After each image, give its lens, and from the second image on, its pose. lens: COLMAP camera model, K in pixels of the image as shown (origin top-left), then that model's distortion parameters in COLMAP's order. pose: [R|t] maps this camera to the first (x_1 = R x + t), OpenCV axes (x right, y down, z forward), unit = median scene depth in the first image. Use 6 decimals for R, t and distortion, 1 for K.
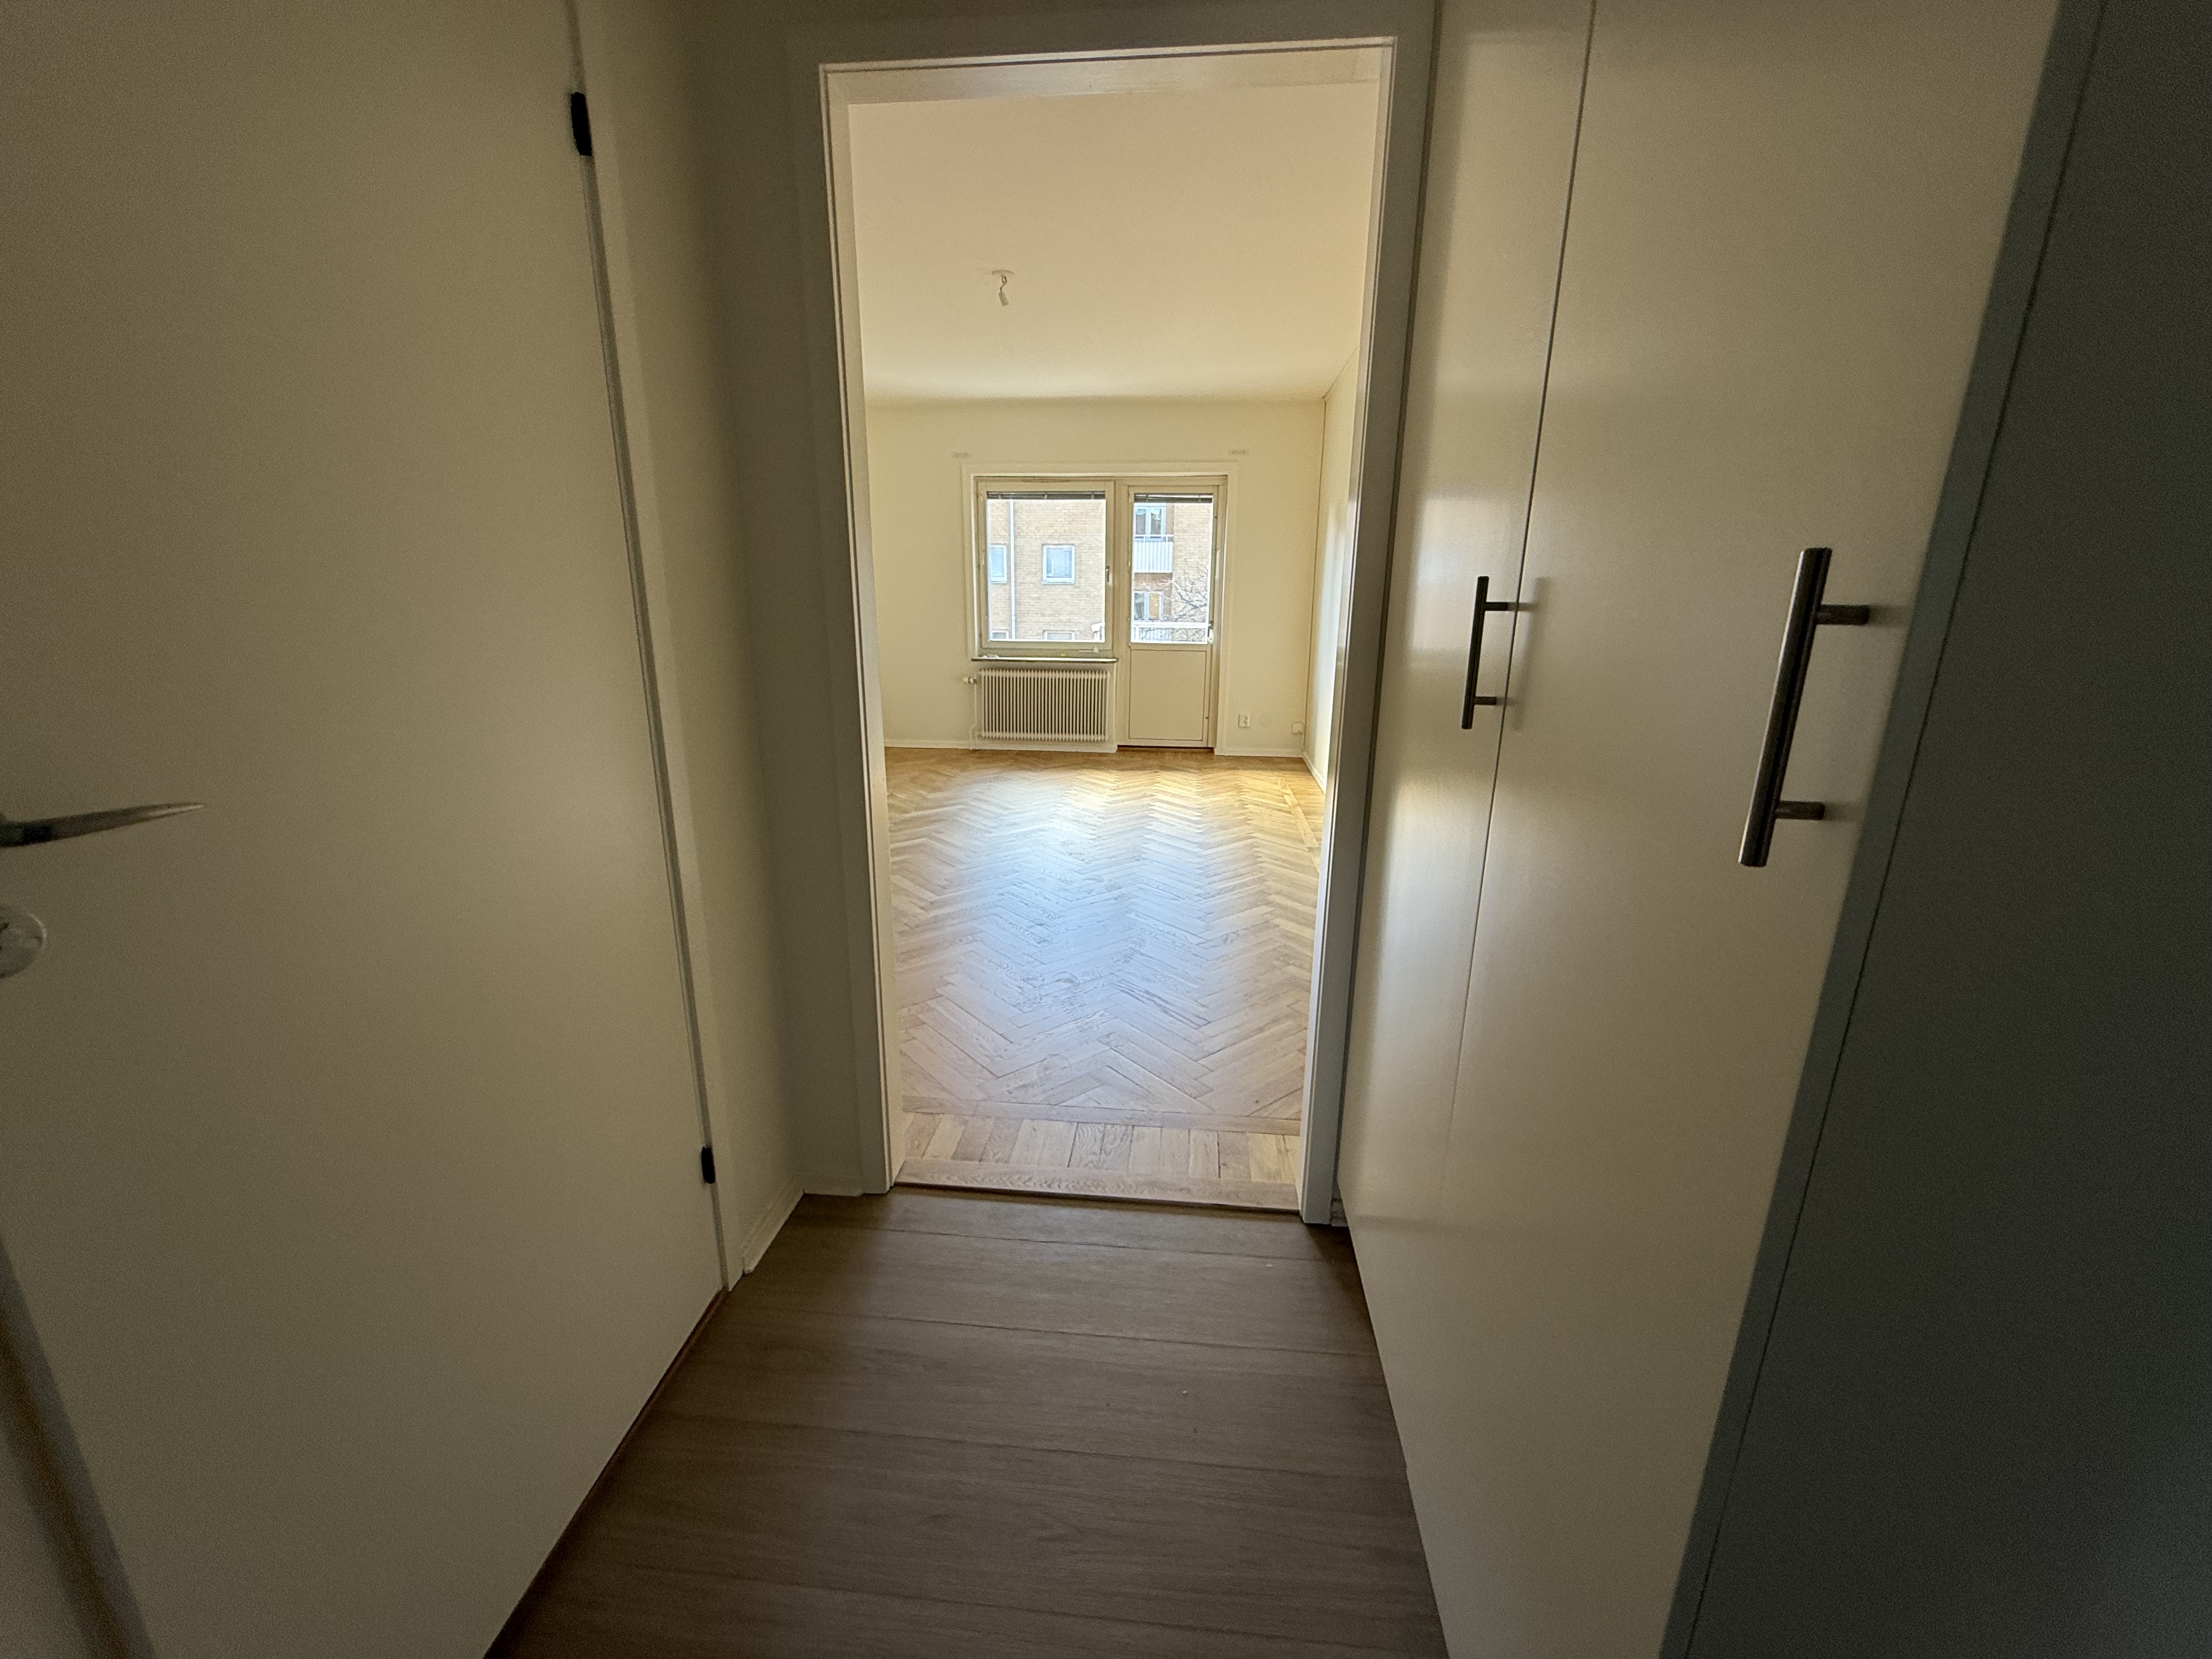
lens RADIAL K [[875.0, 0, 1108.6], [0, 875.0, 826.9], [0, 0, 1]] dist [-0.002570, 0.000459]
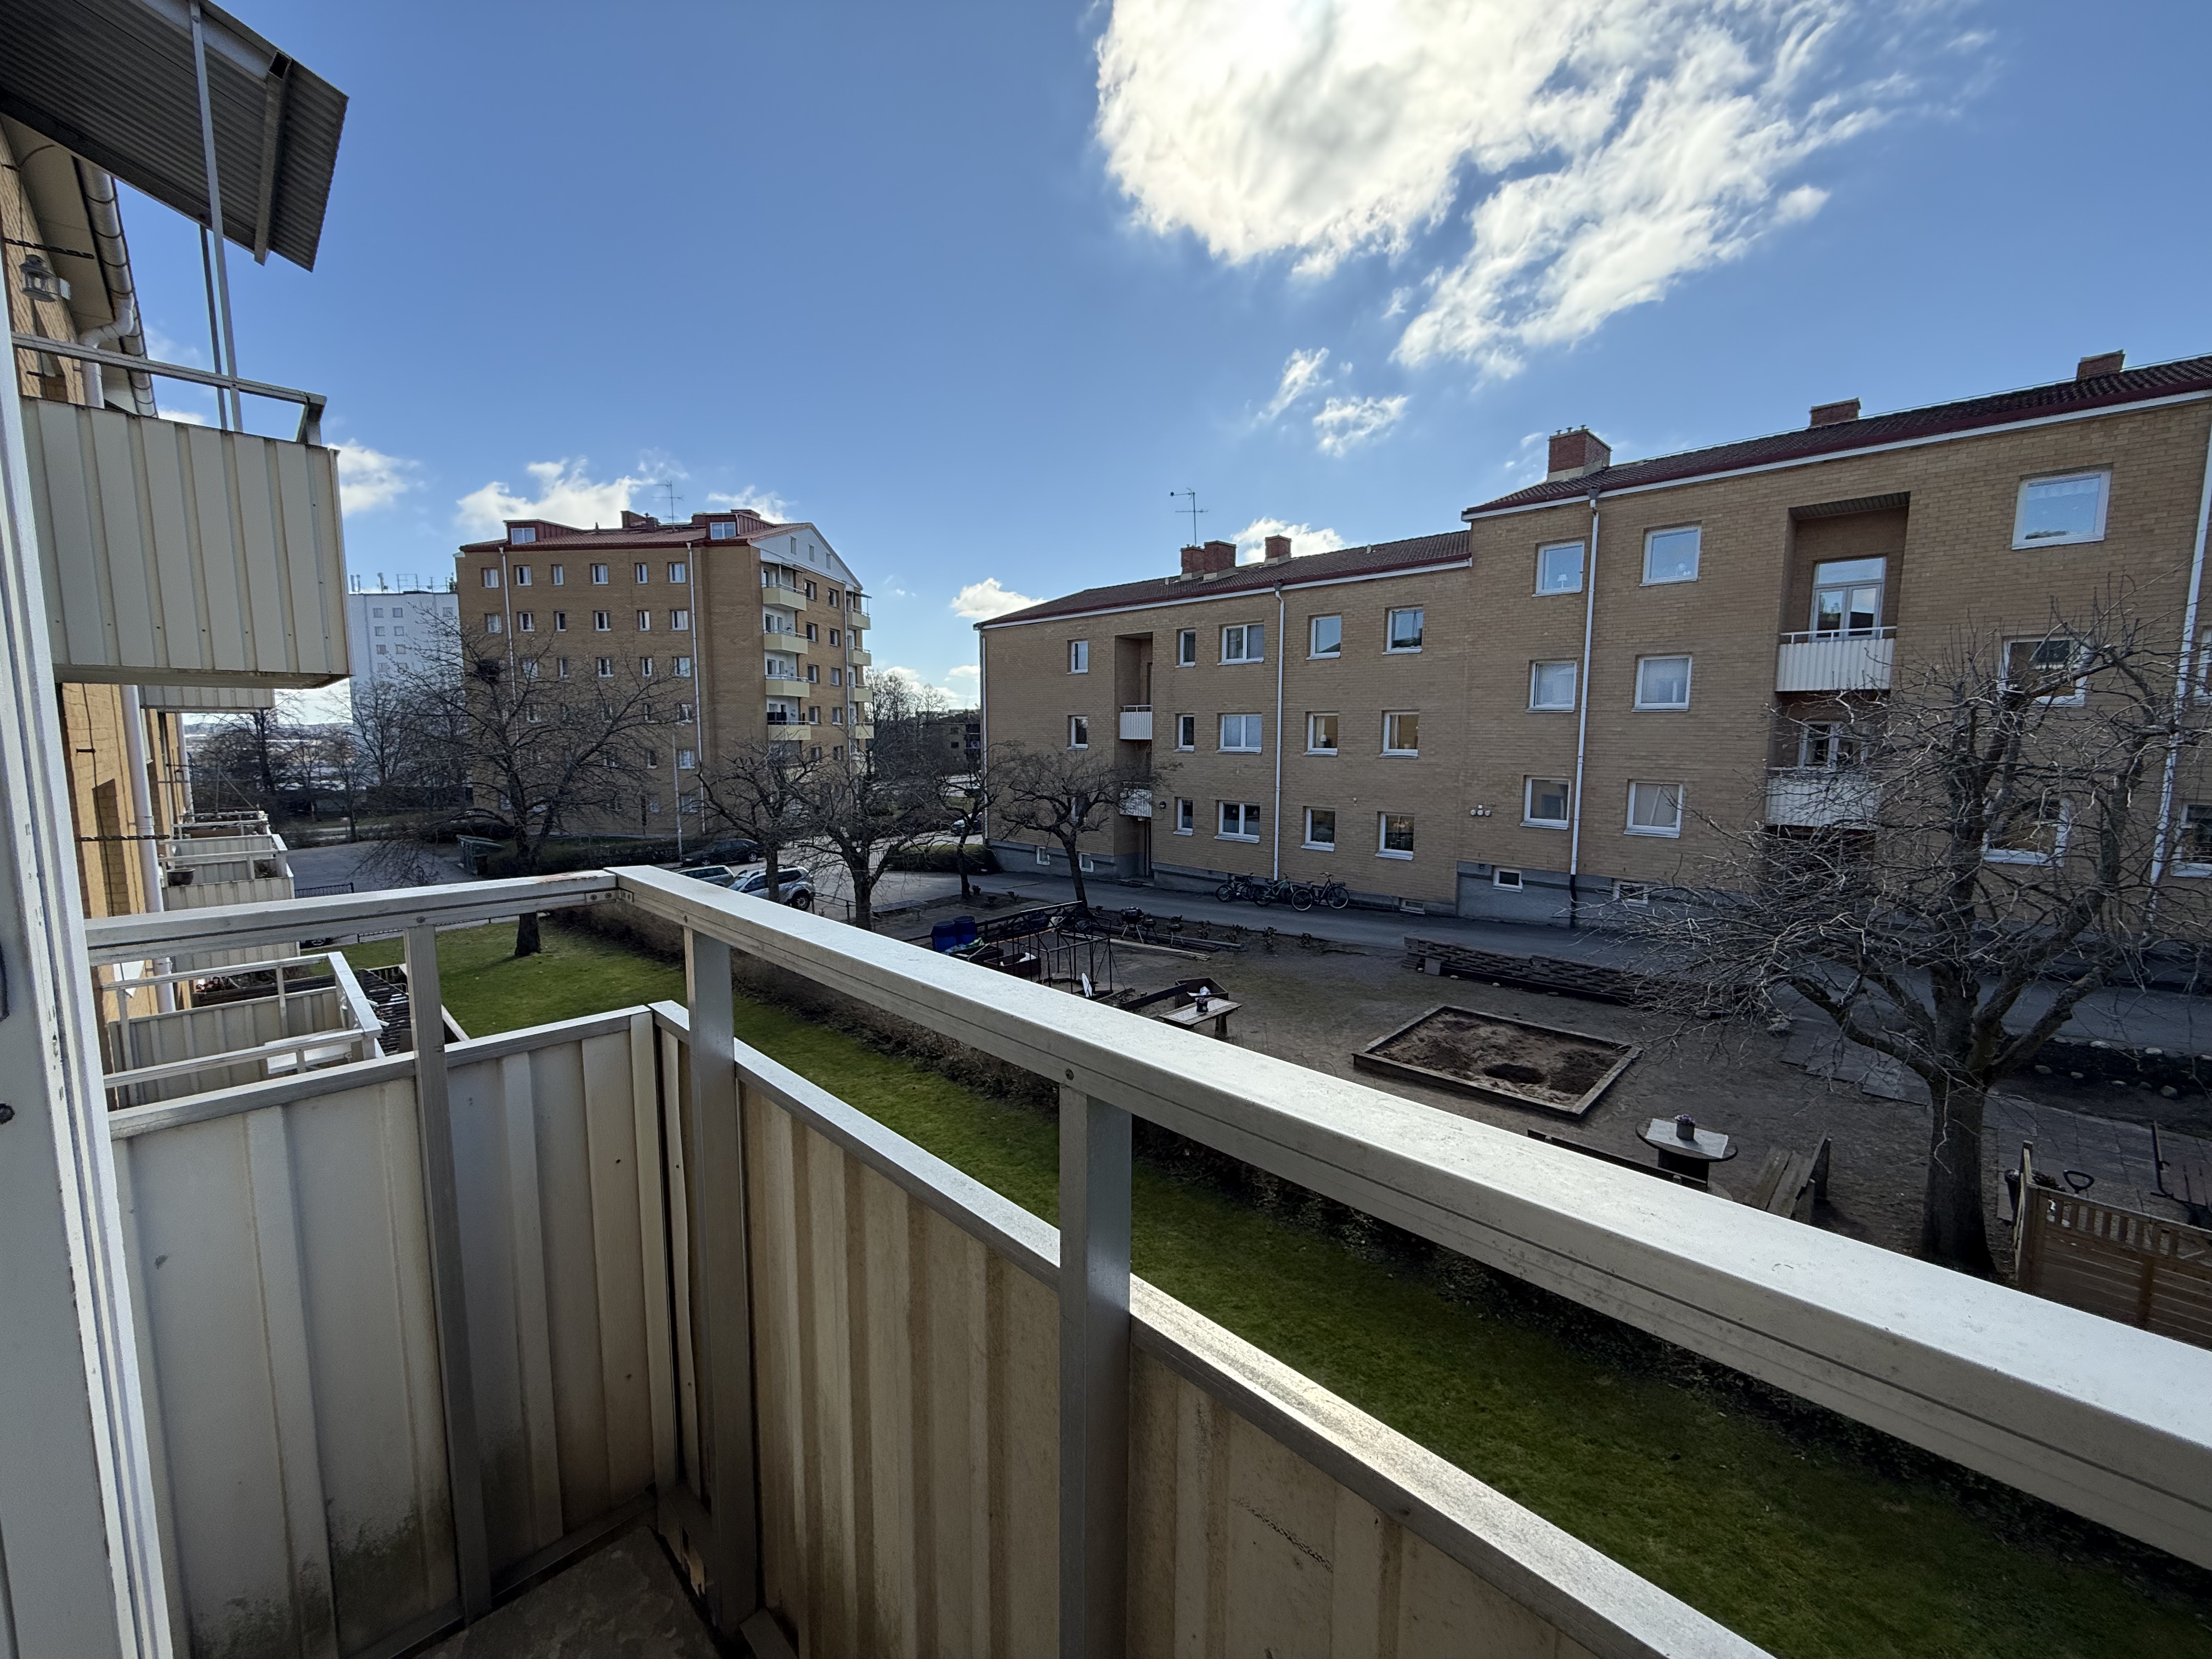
lens RADIAL K [[882.3, 0, 1104.5], [0, 882.3, 826.5], [0, 0, 1]] dist [-0.001042, -0.000104]
pose [[0.771830, 0.060246, -0.632969, 0.241351], [-0.153289, 0.983769, -0.093283, -0.342955], [0.617075, 0.169025, 0.768537, 1.264563]]
